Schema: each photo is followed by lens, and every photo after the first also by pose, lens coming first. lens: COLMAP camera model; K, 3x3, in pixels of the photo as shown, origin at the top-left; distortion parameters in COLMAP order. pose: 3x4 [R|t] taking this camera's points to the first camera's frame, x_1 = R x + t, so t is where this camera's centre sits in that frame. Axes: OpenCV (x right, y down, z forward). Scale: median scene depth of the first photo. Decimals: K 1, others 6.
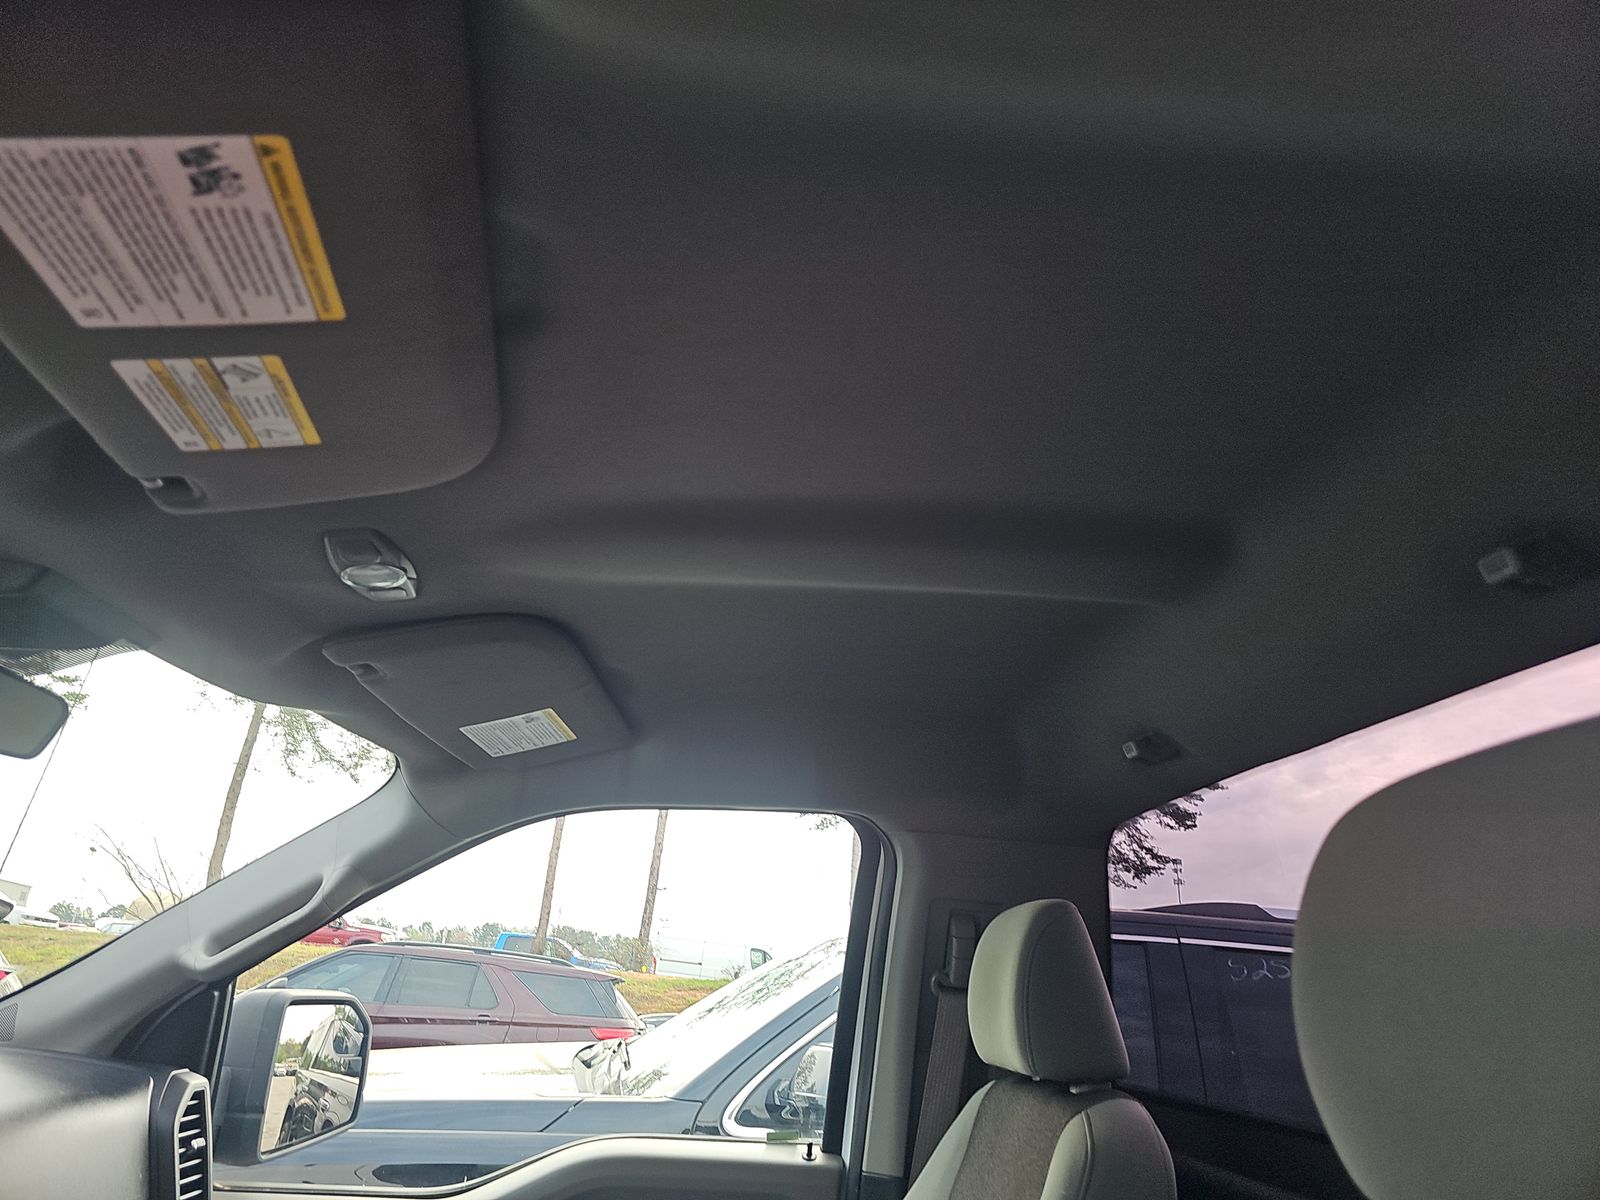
lens RADIAL K [[1091.2, 0, 807.8], [0, 1091.2, 597.3], [0, 0, 1]] dist [0.096627, -0.107717]
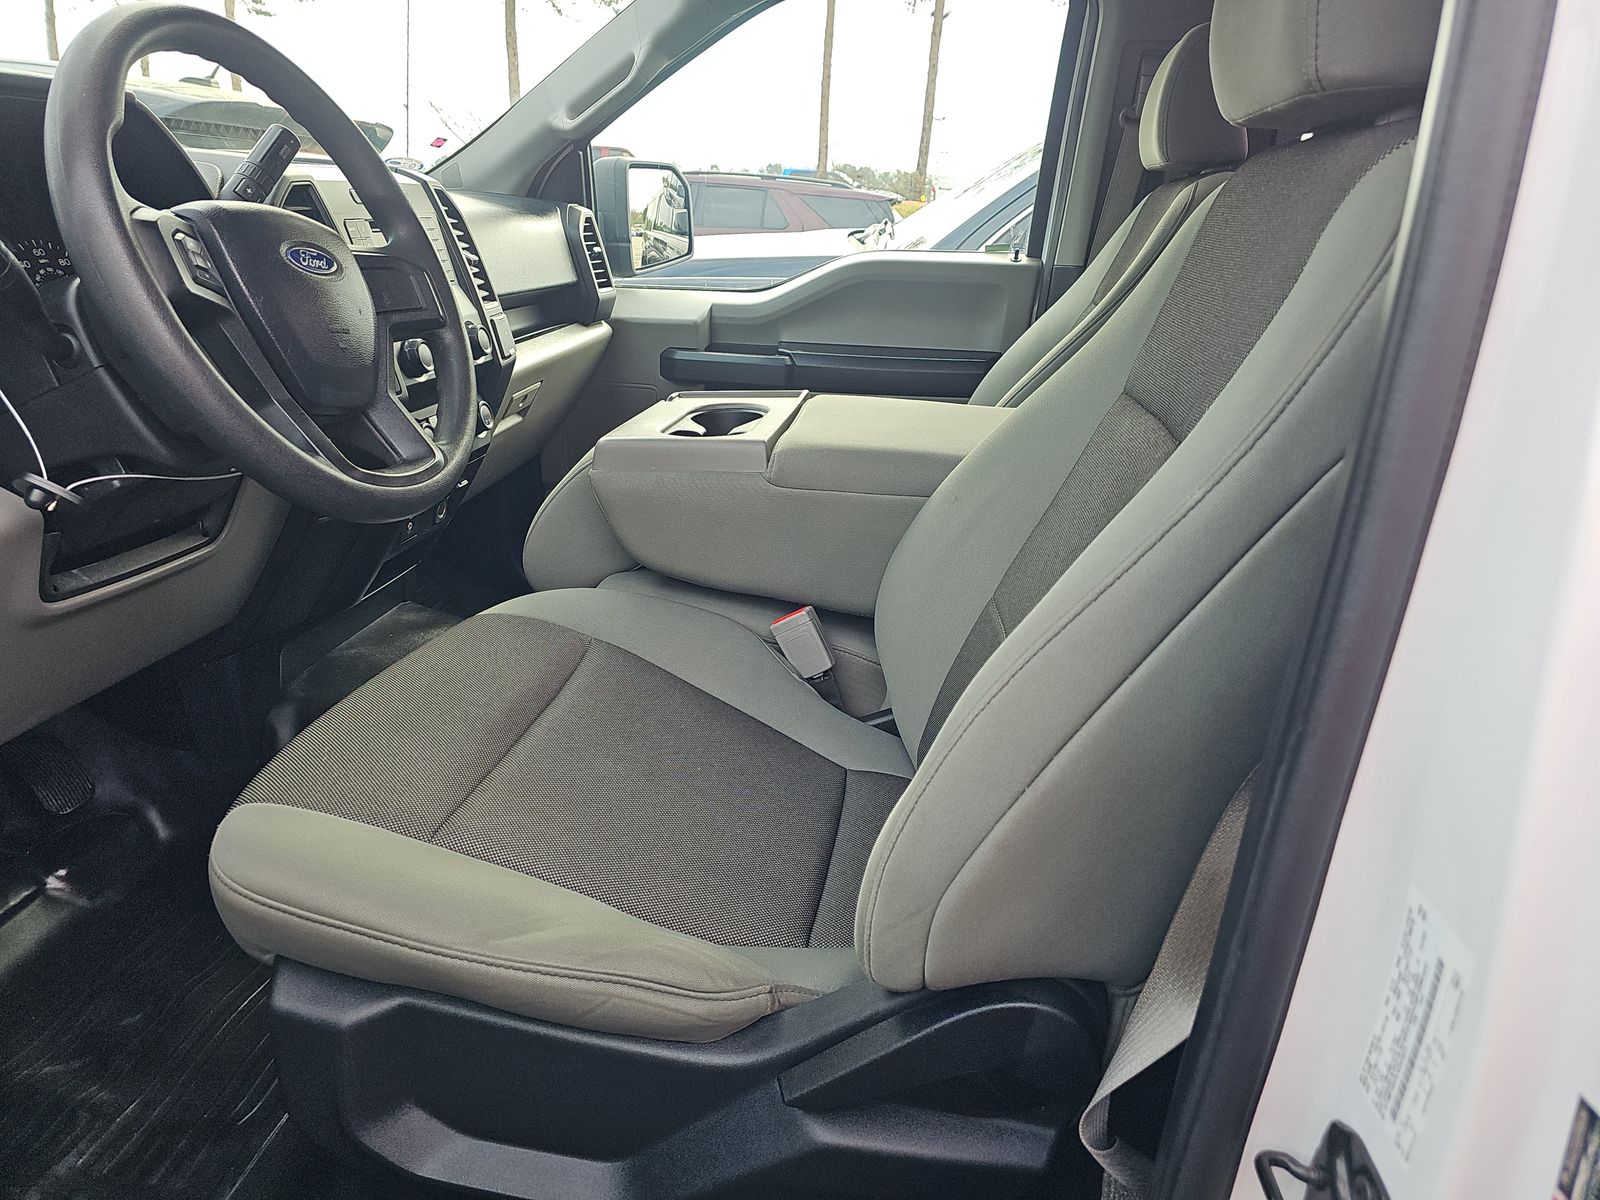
lens RADIAL K [[1091.2, 0, 807.8], [0, 1091.2, 597.3], [0, 0, 1]] dist [0.096627, -0.107717]
pose [[0.969890, 0.038430, -0.240493, 0.067328], [0.118257, 0.788933, 0.602992, -0.004695], [0.212906, -0.613276, 0.760634, -0.228441]]
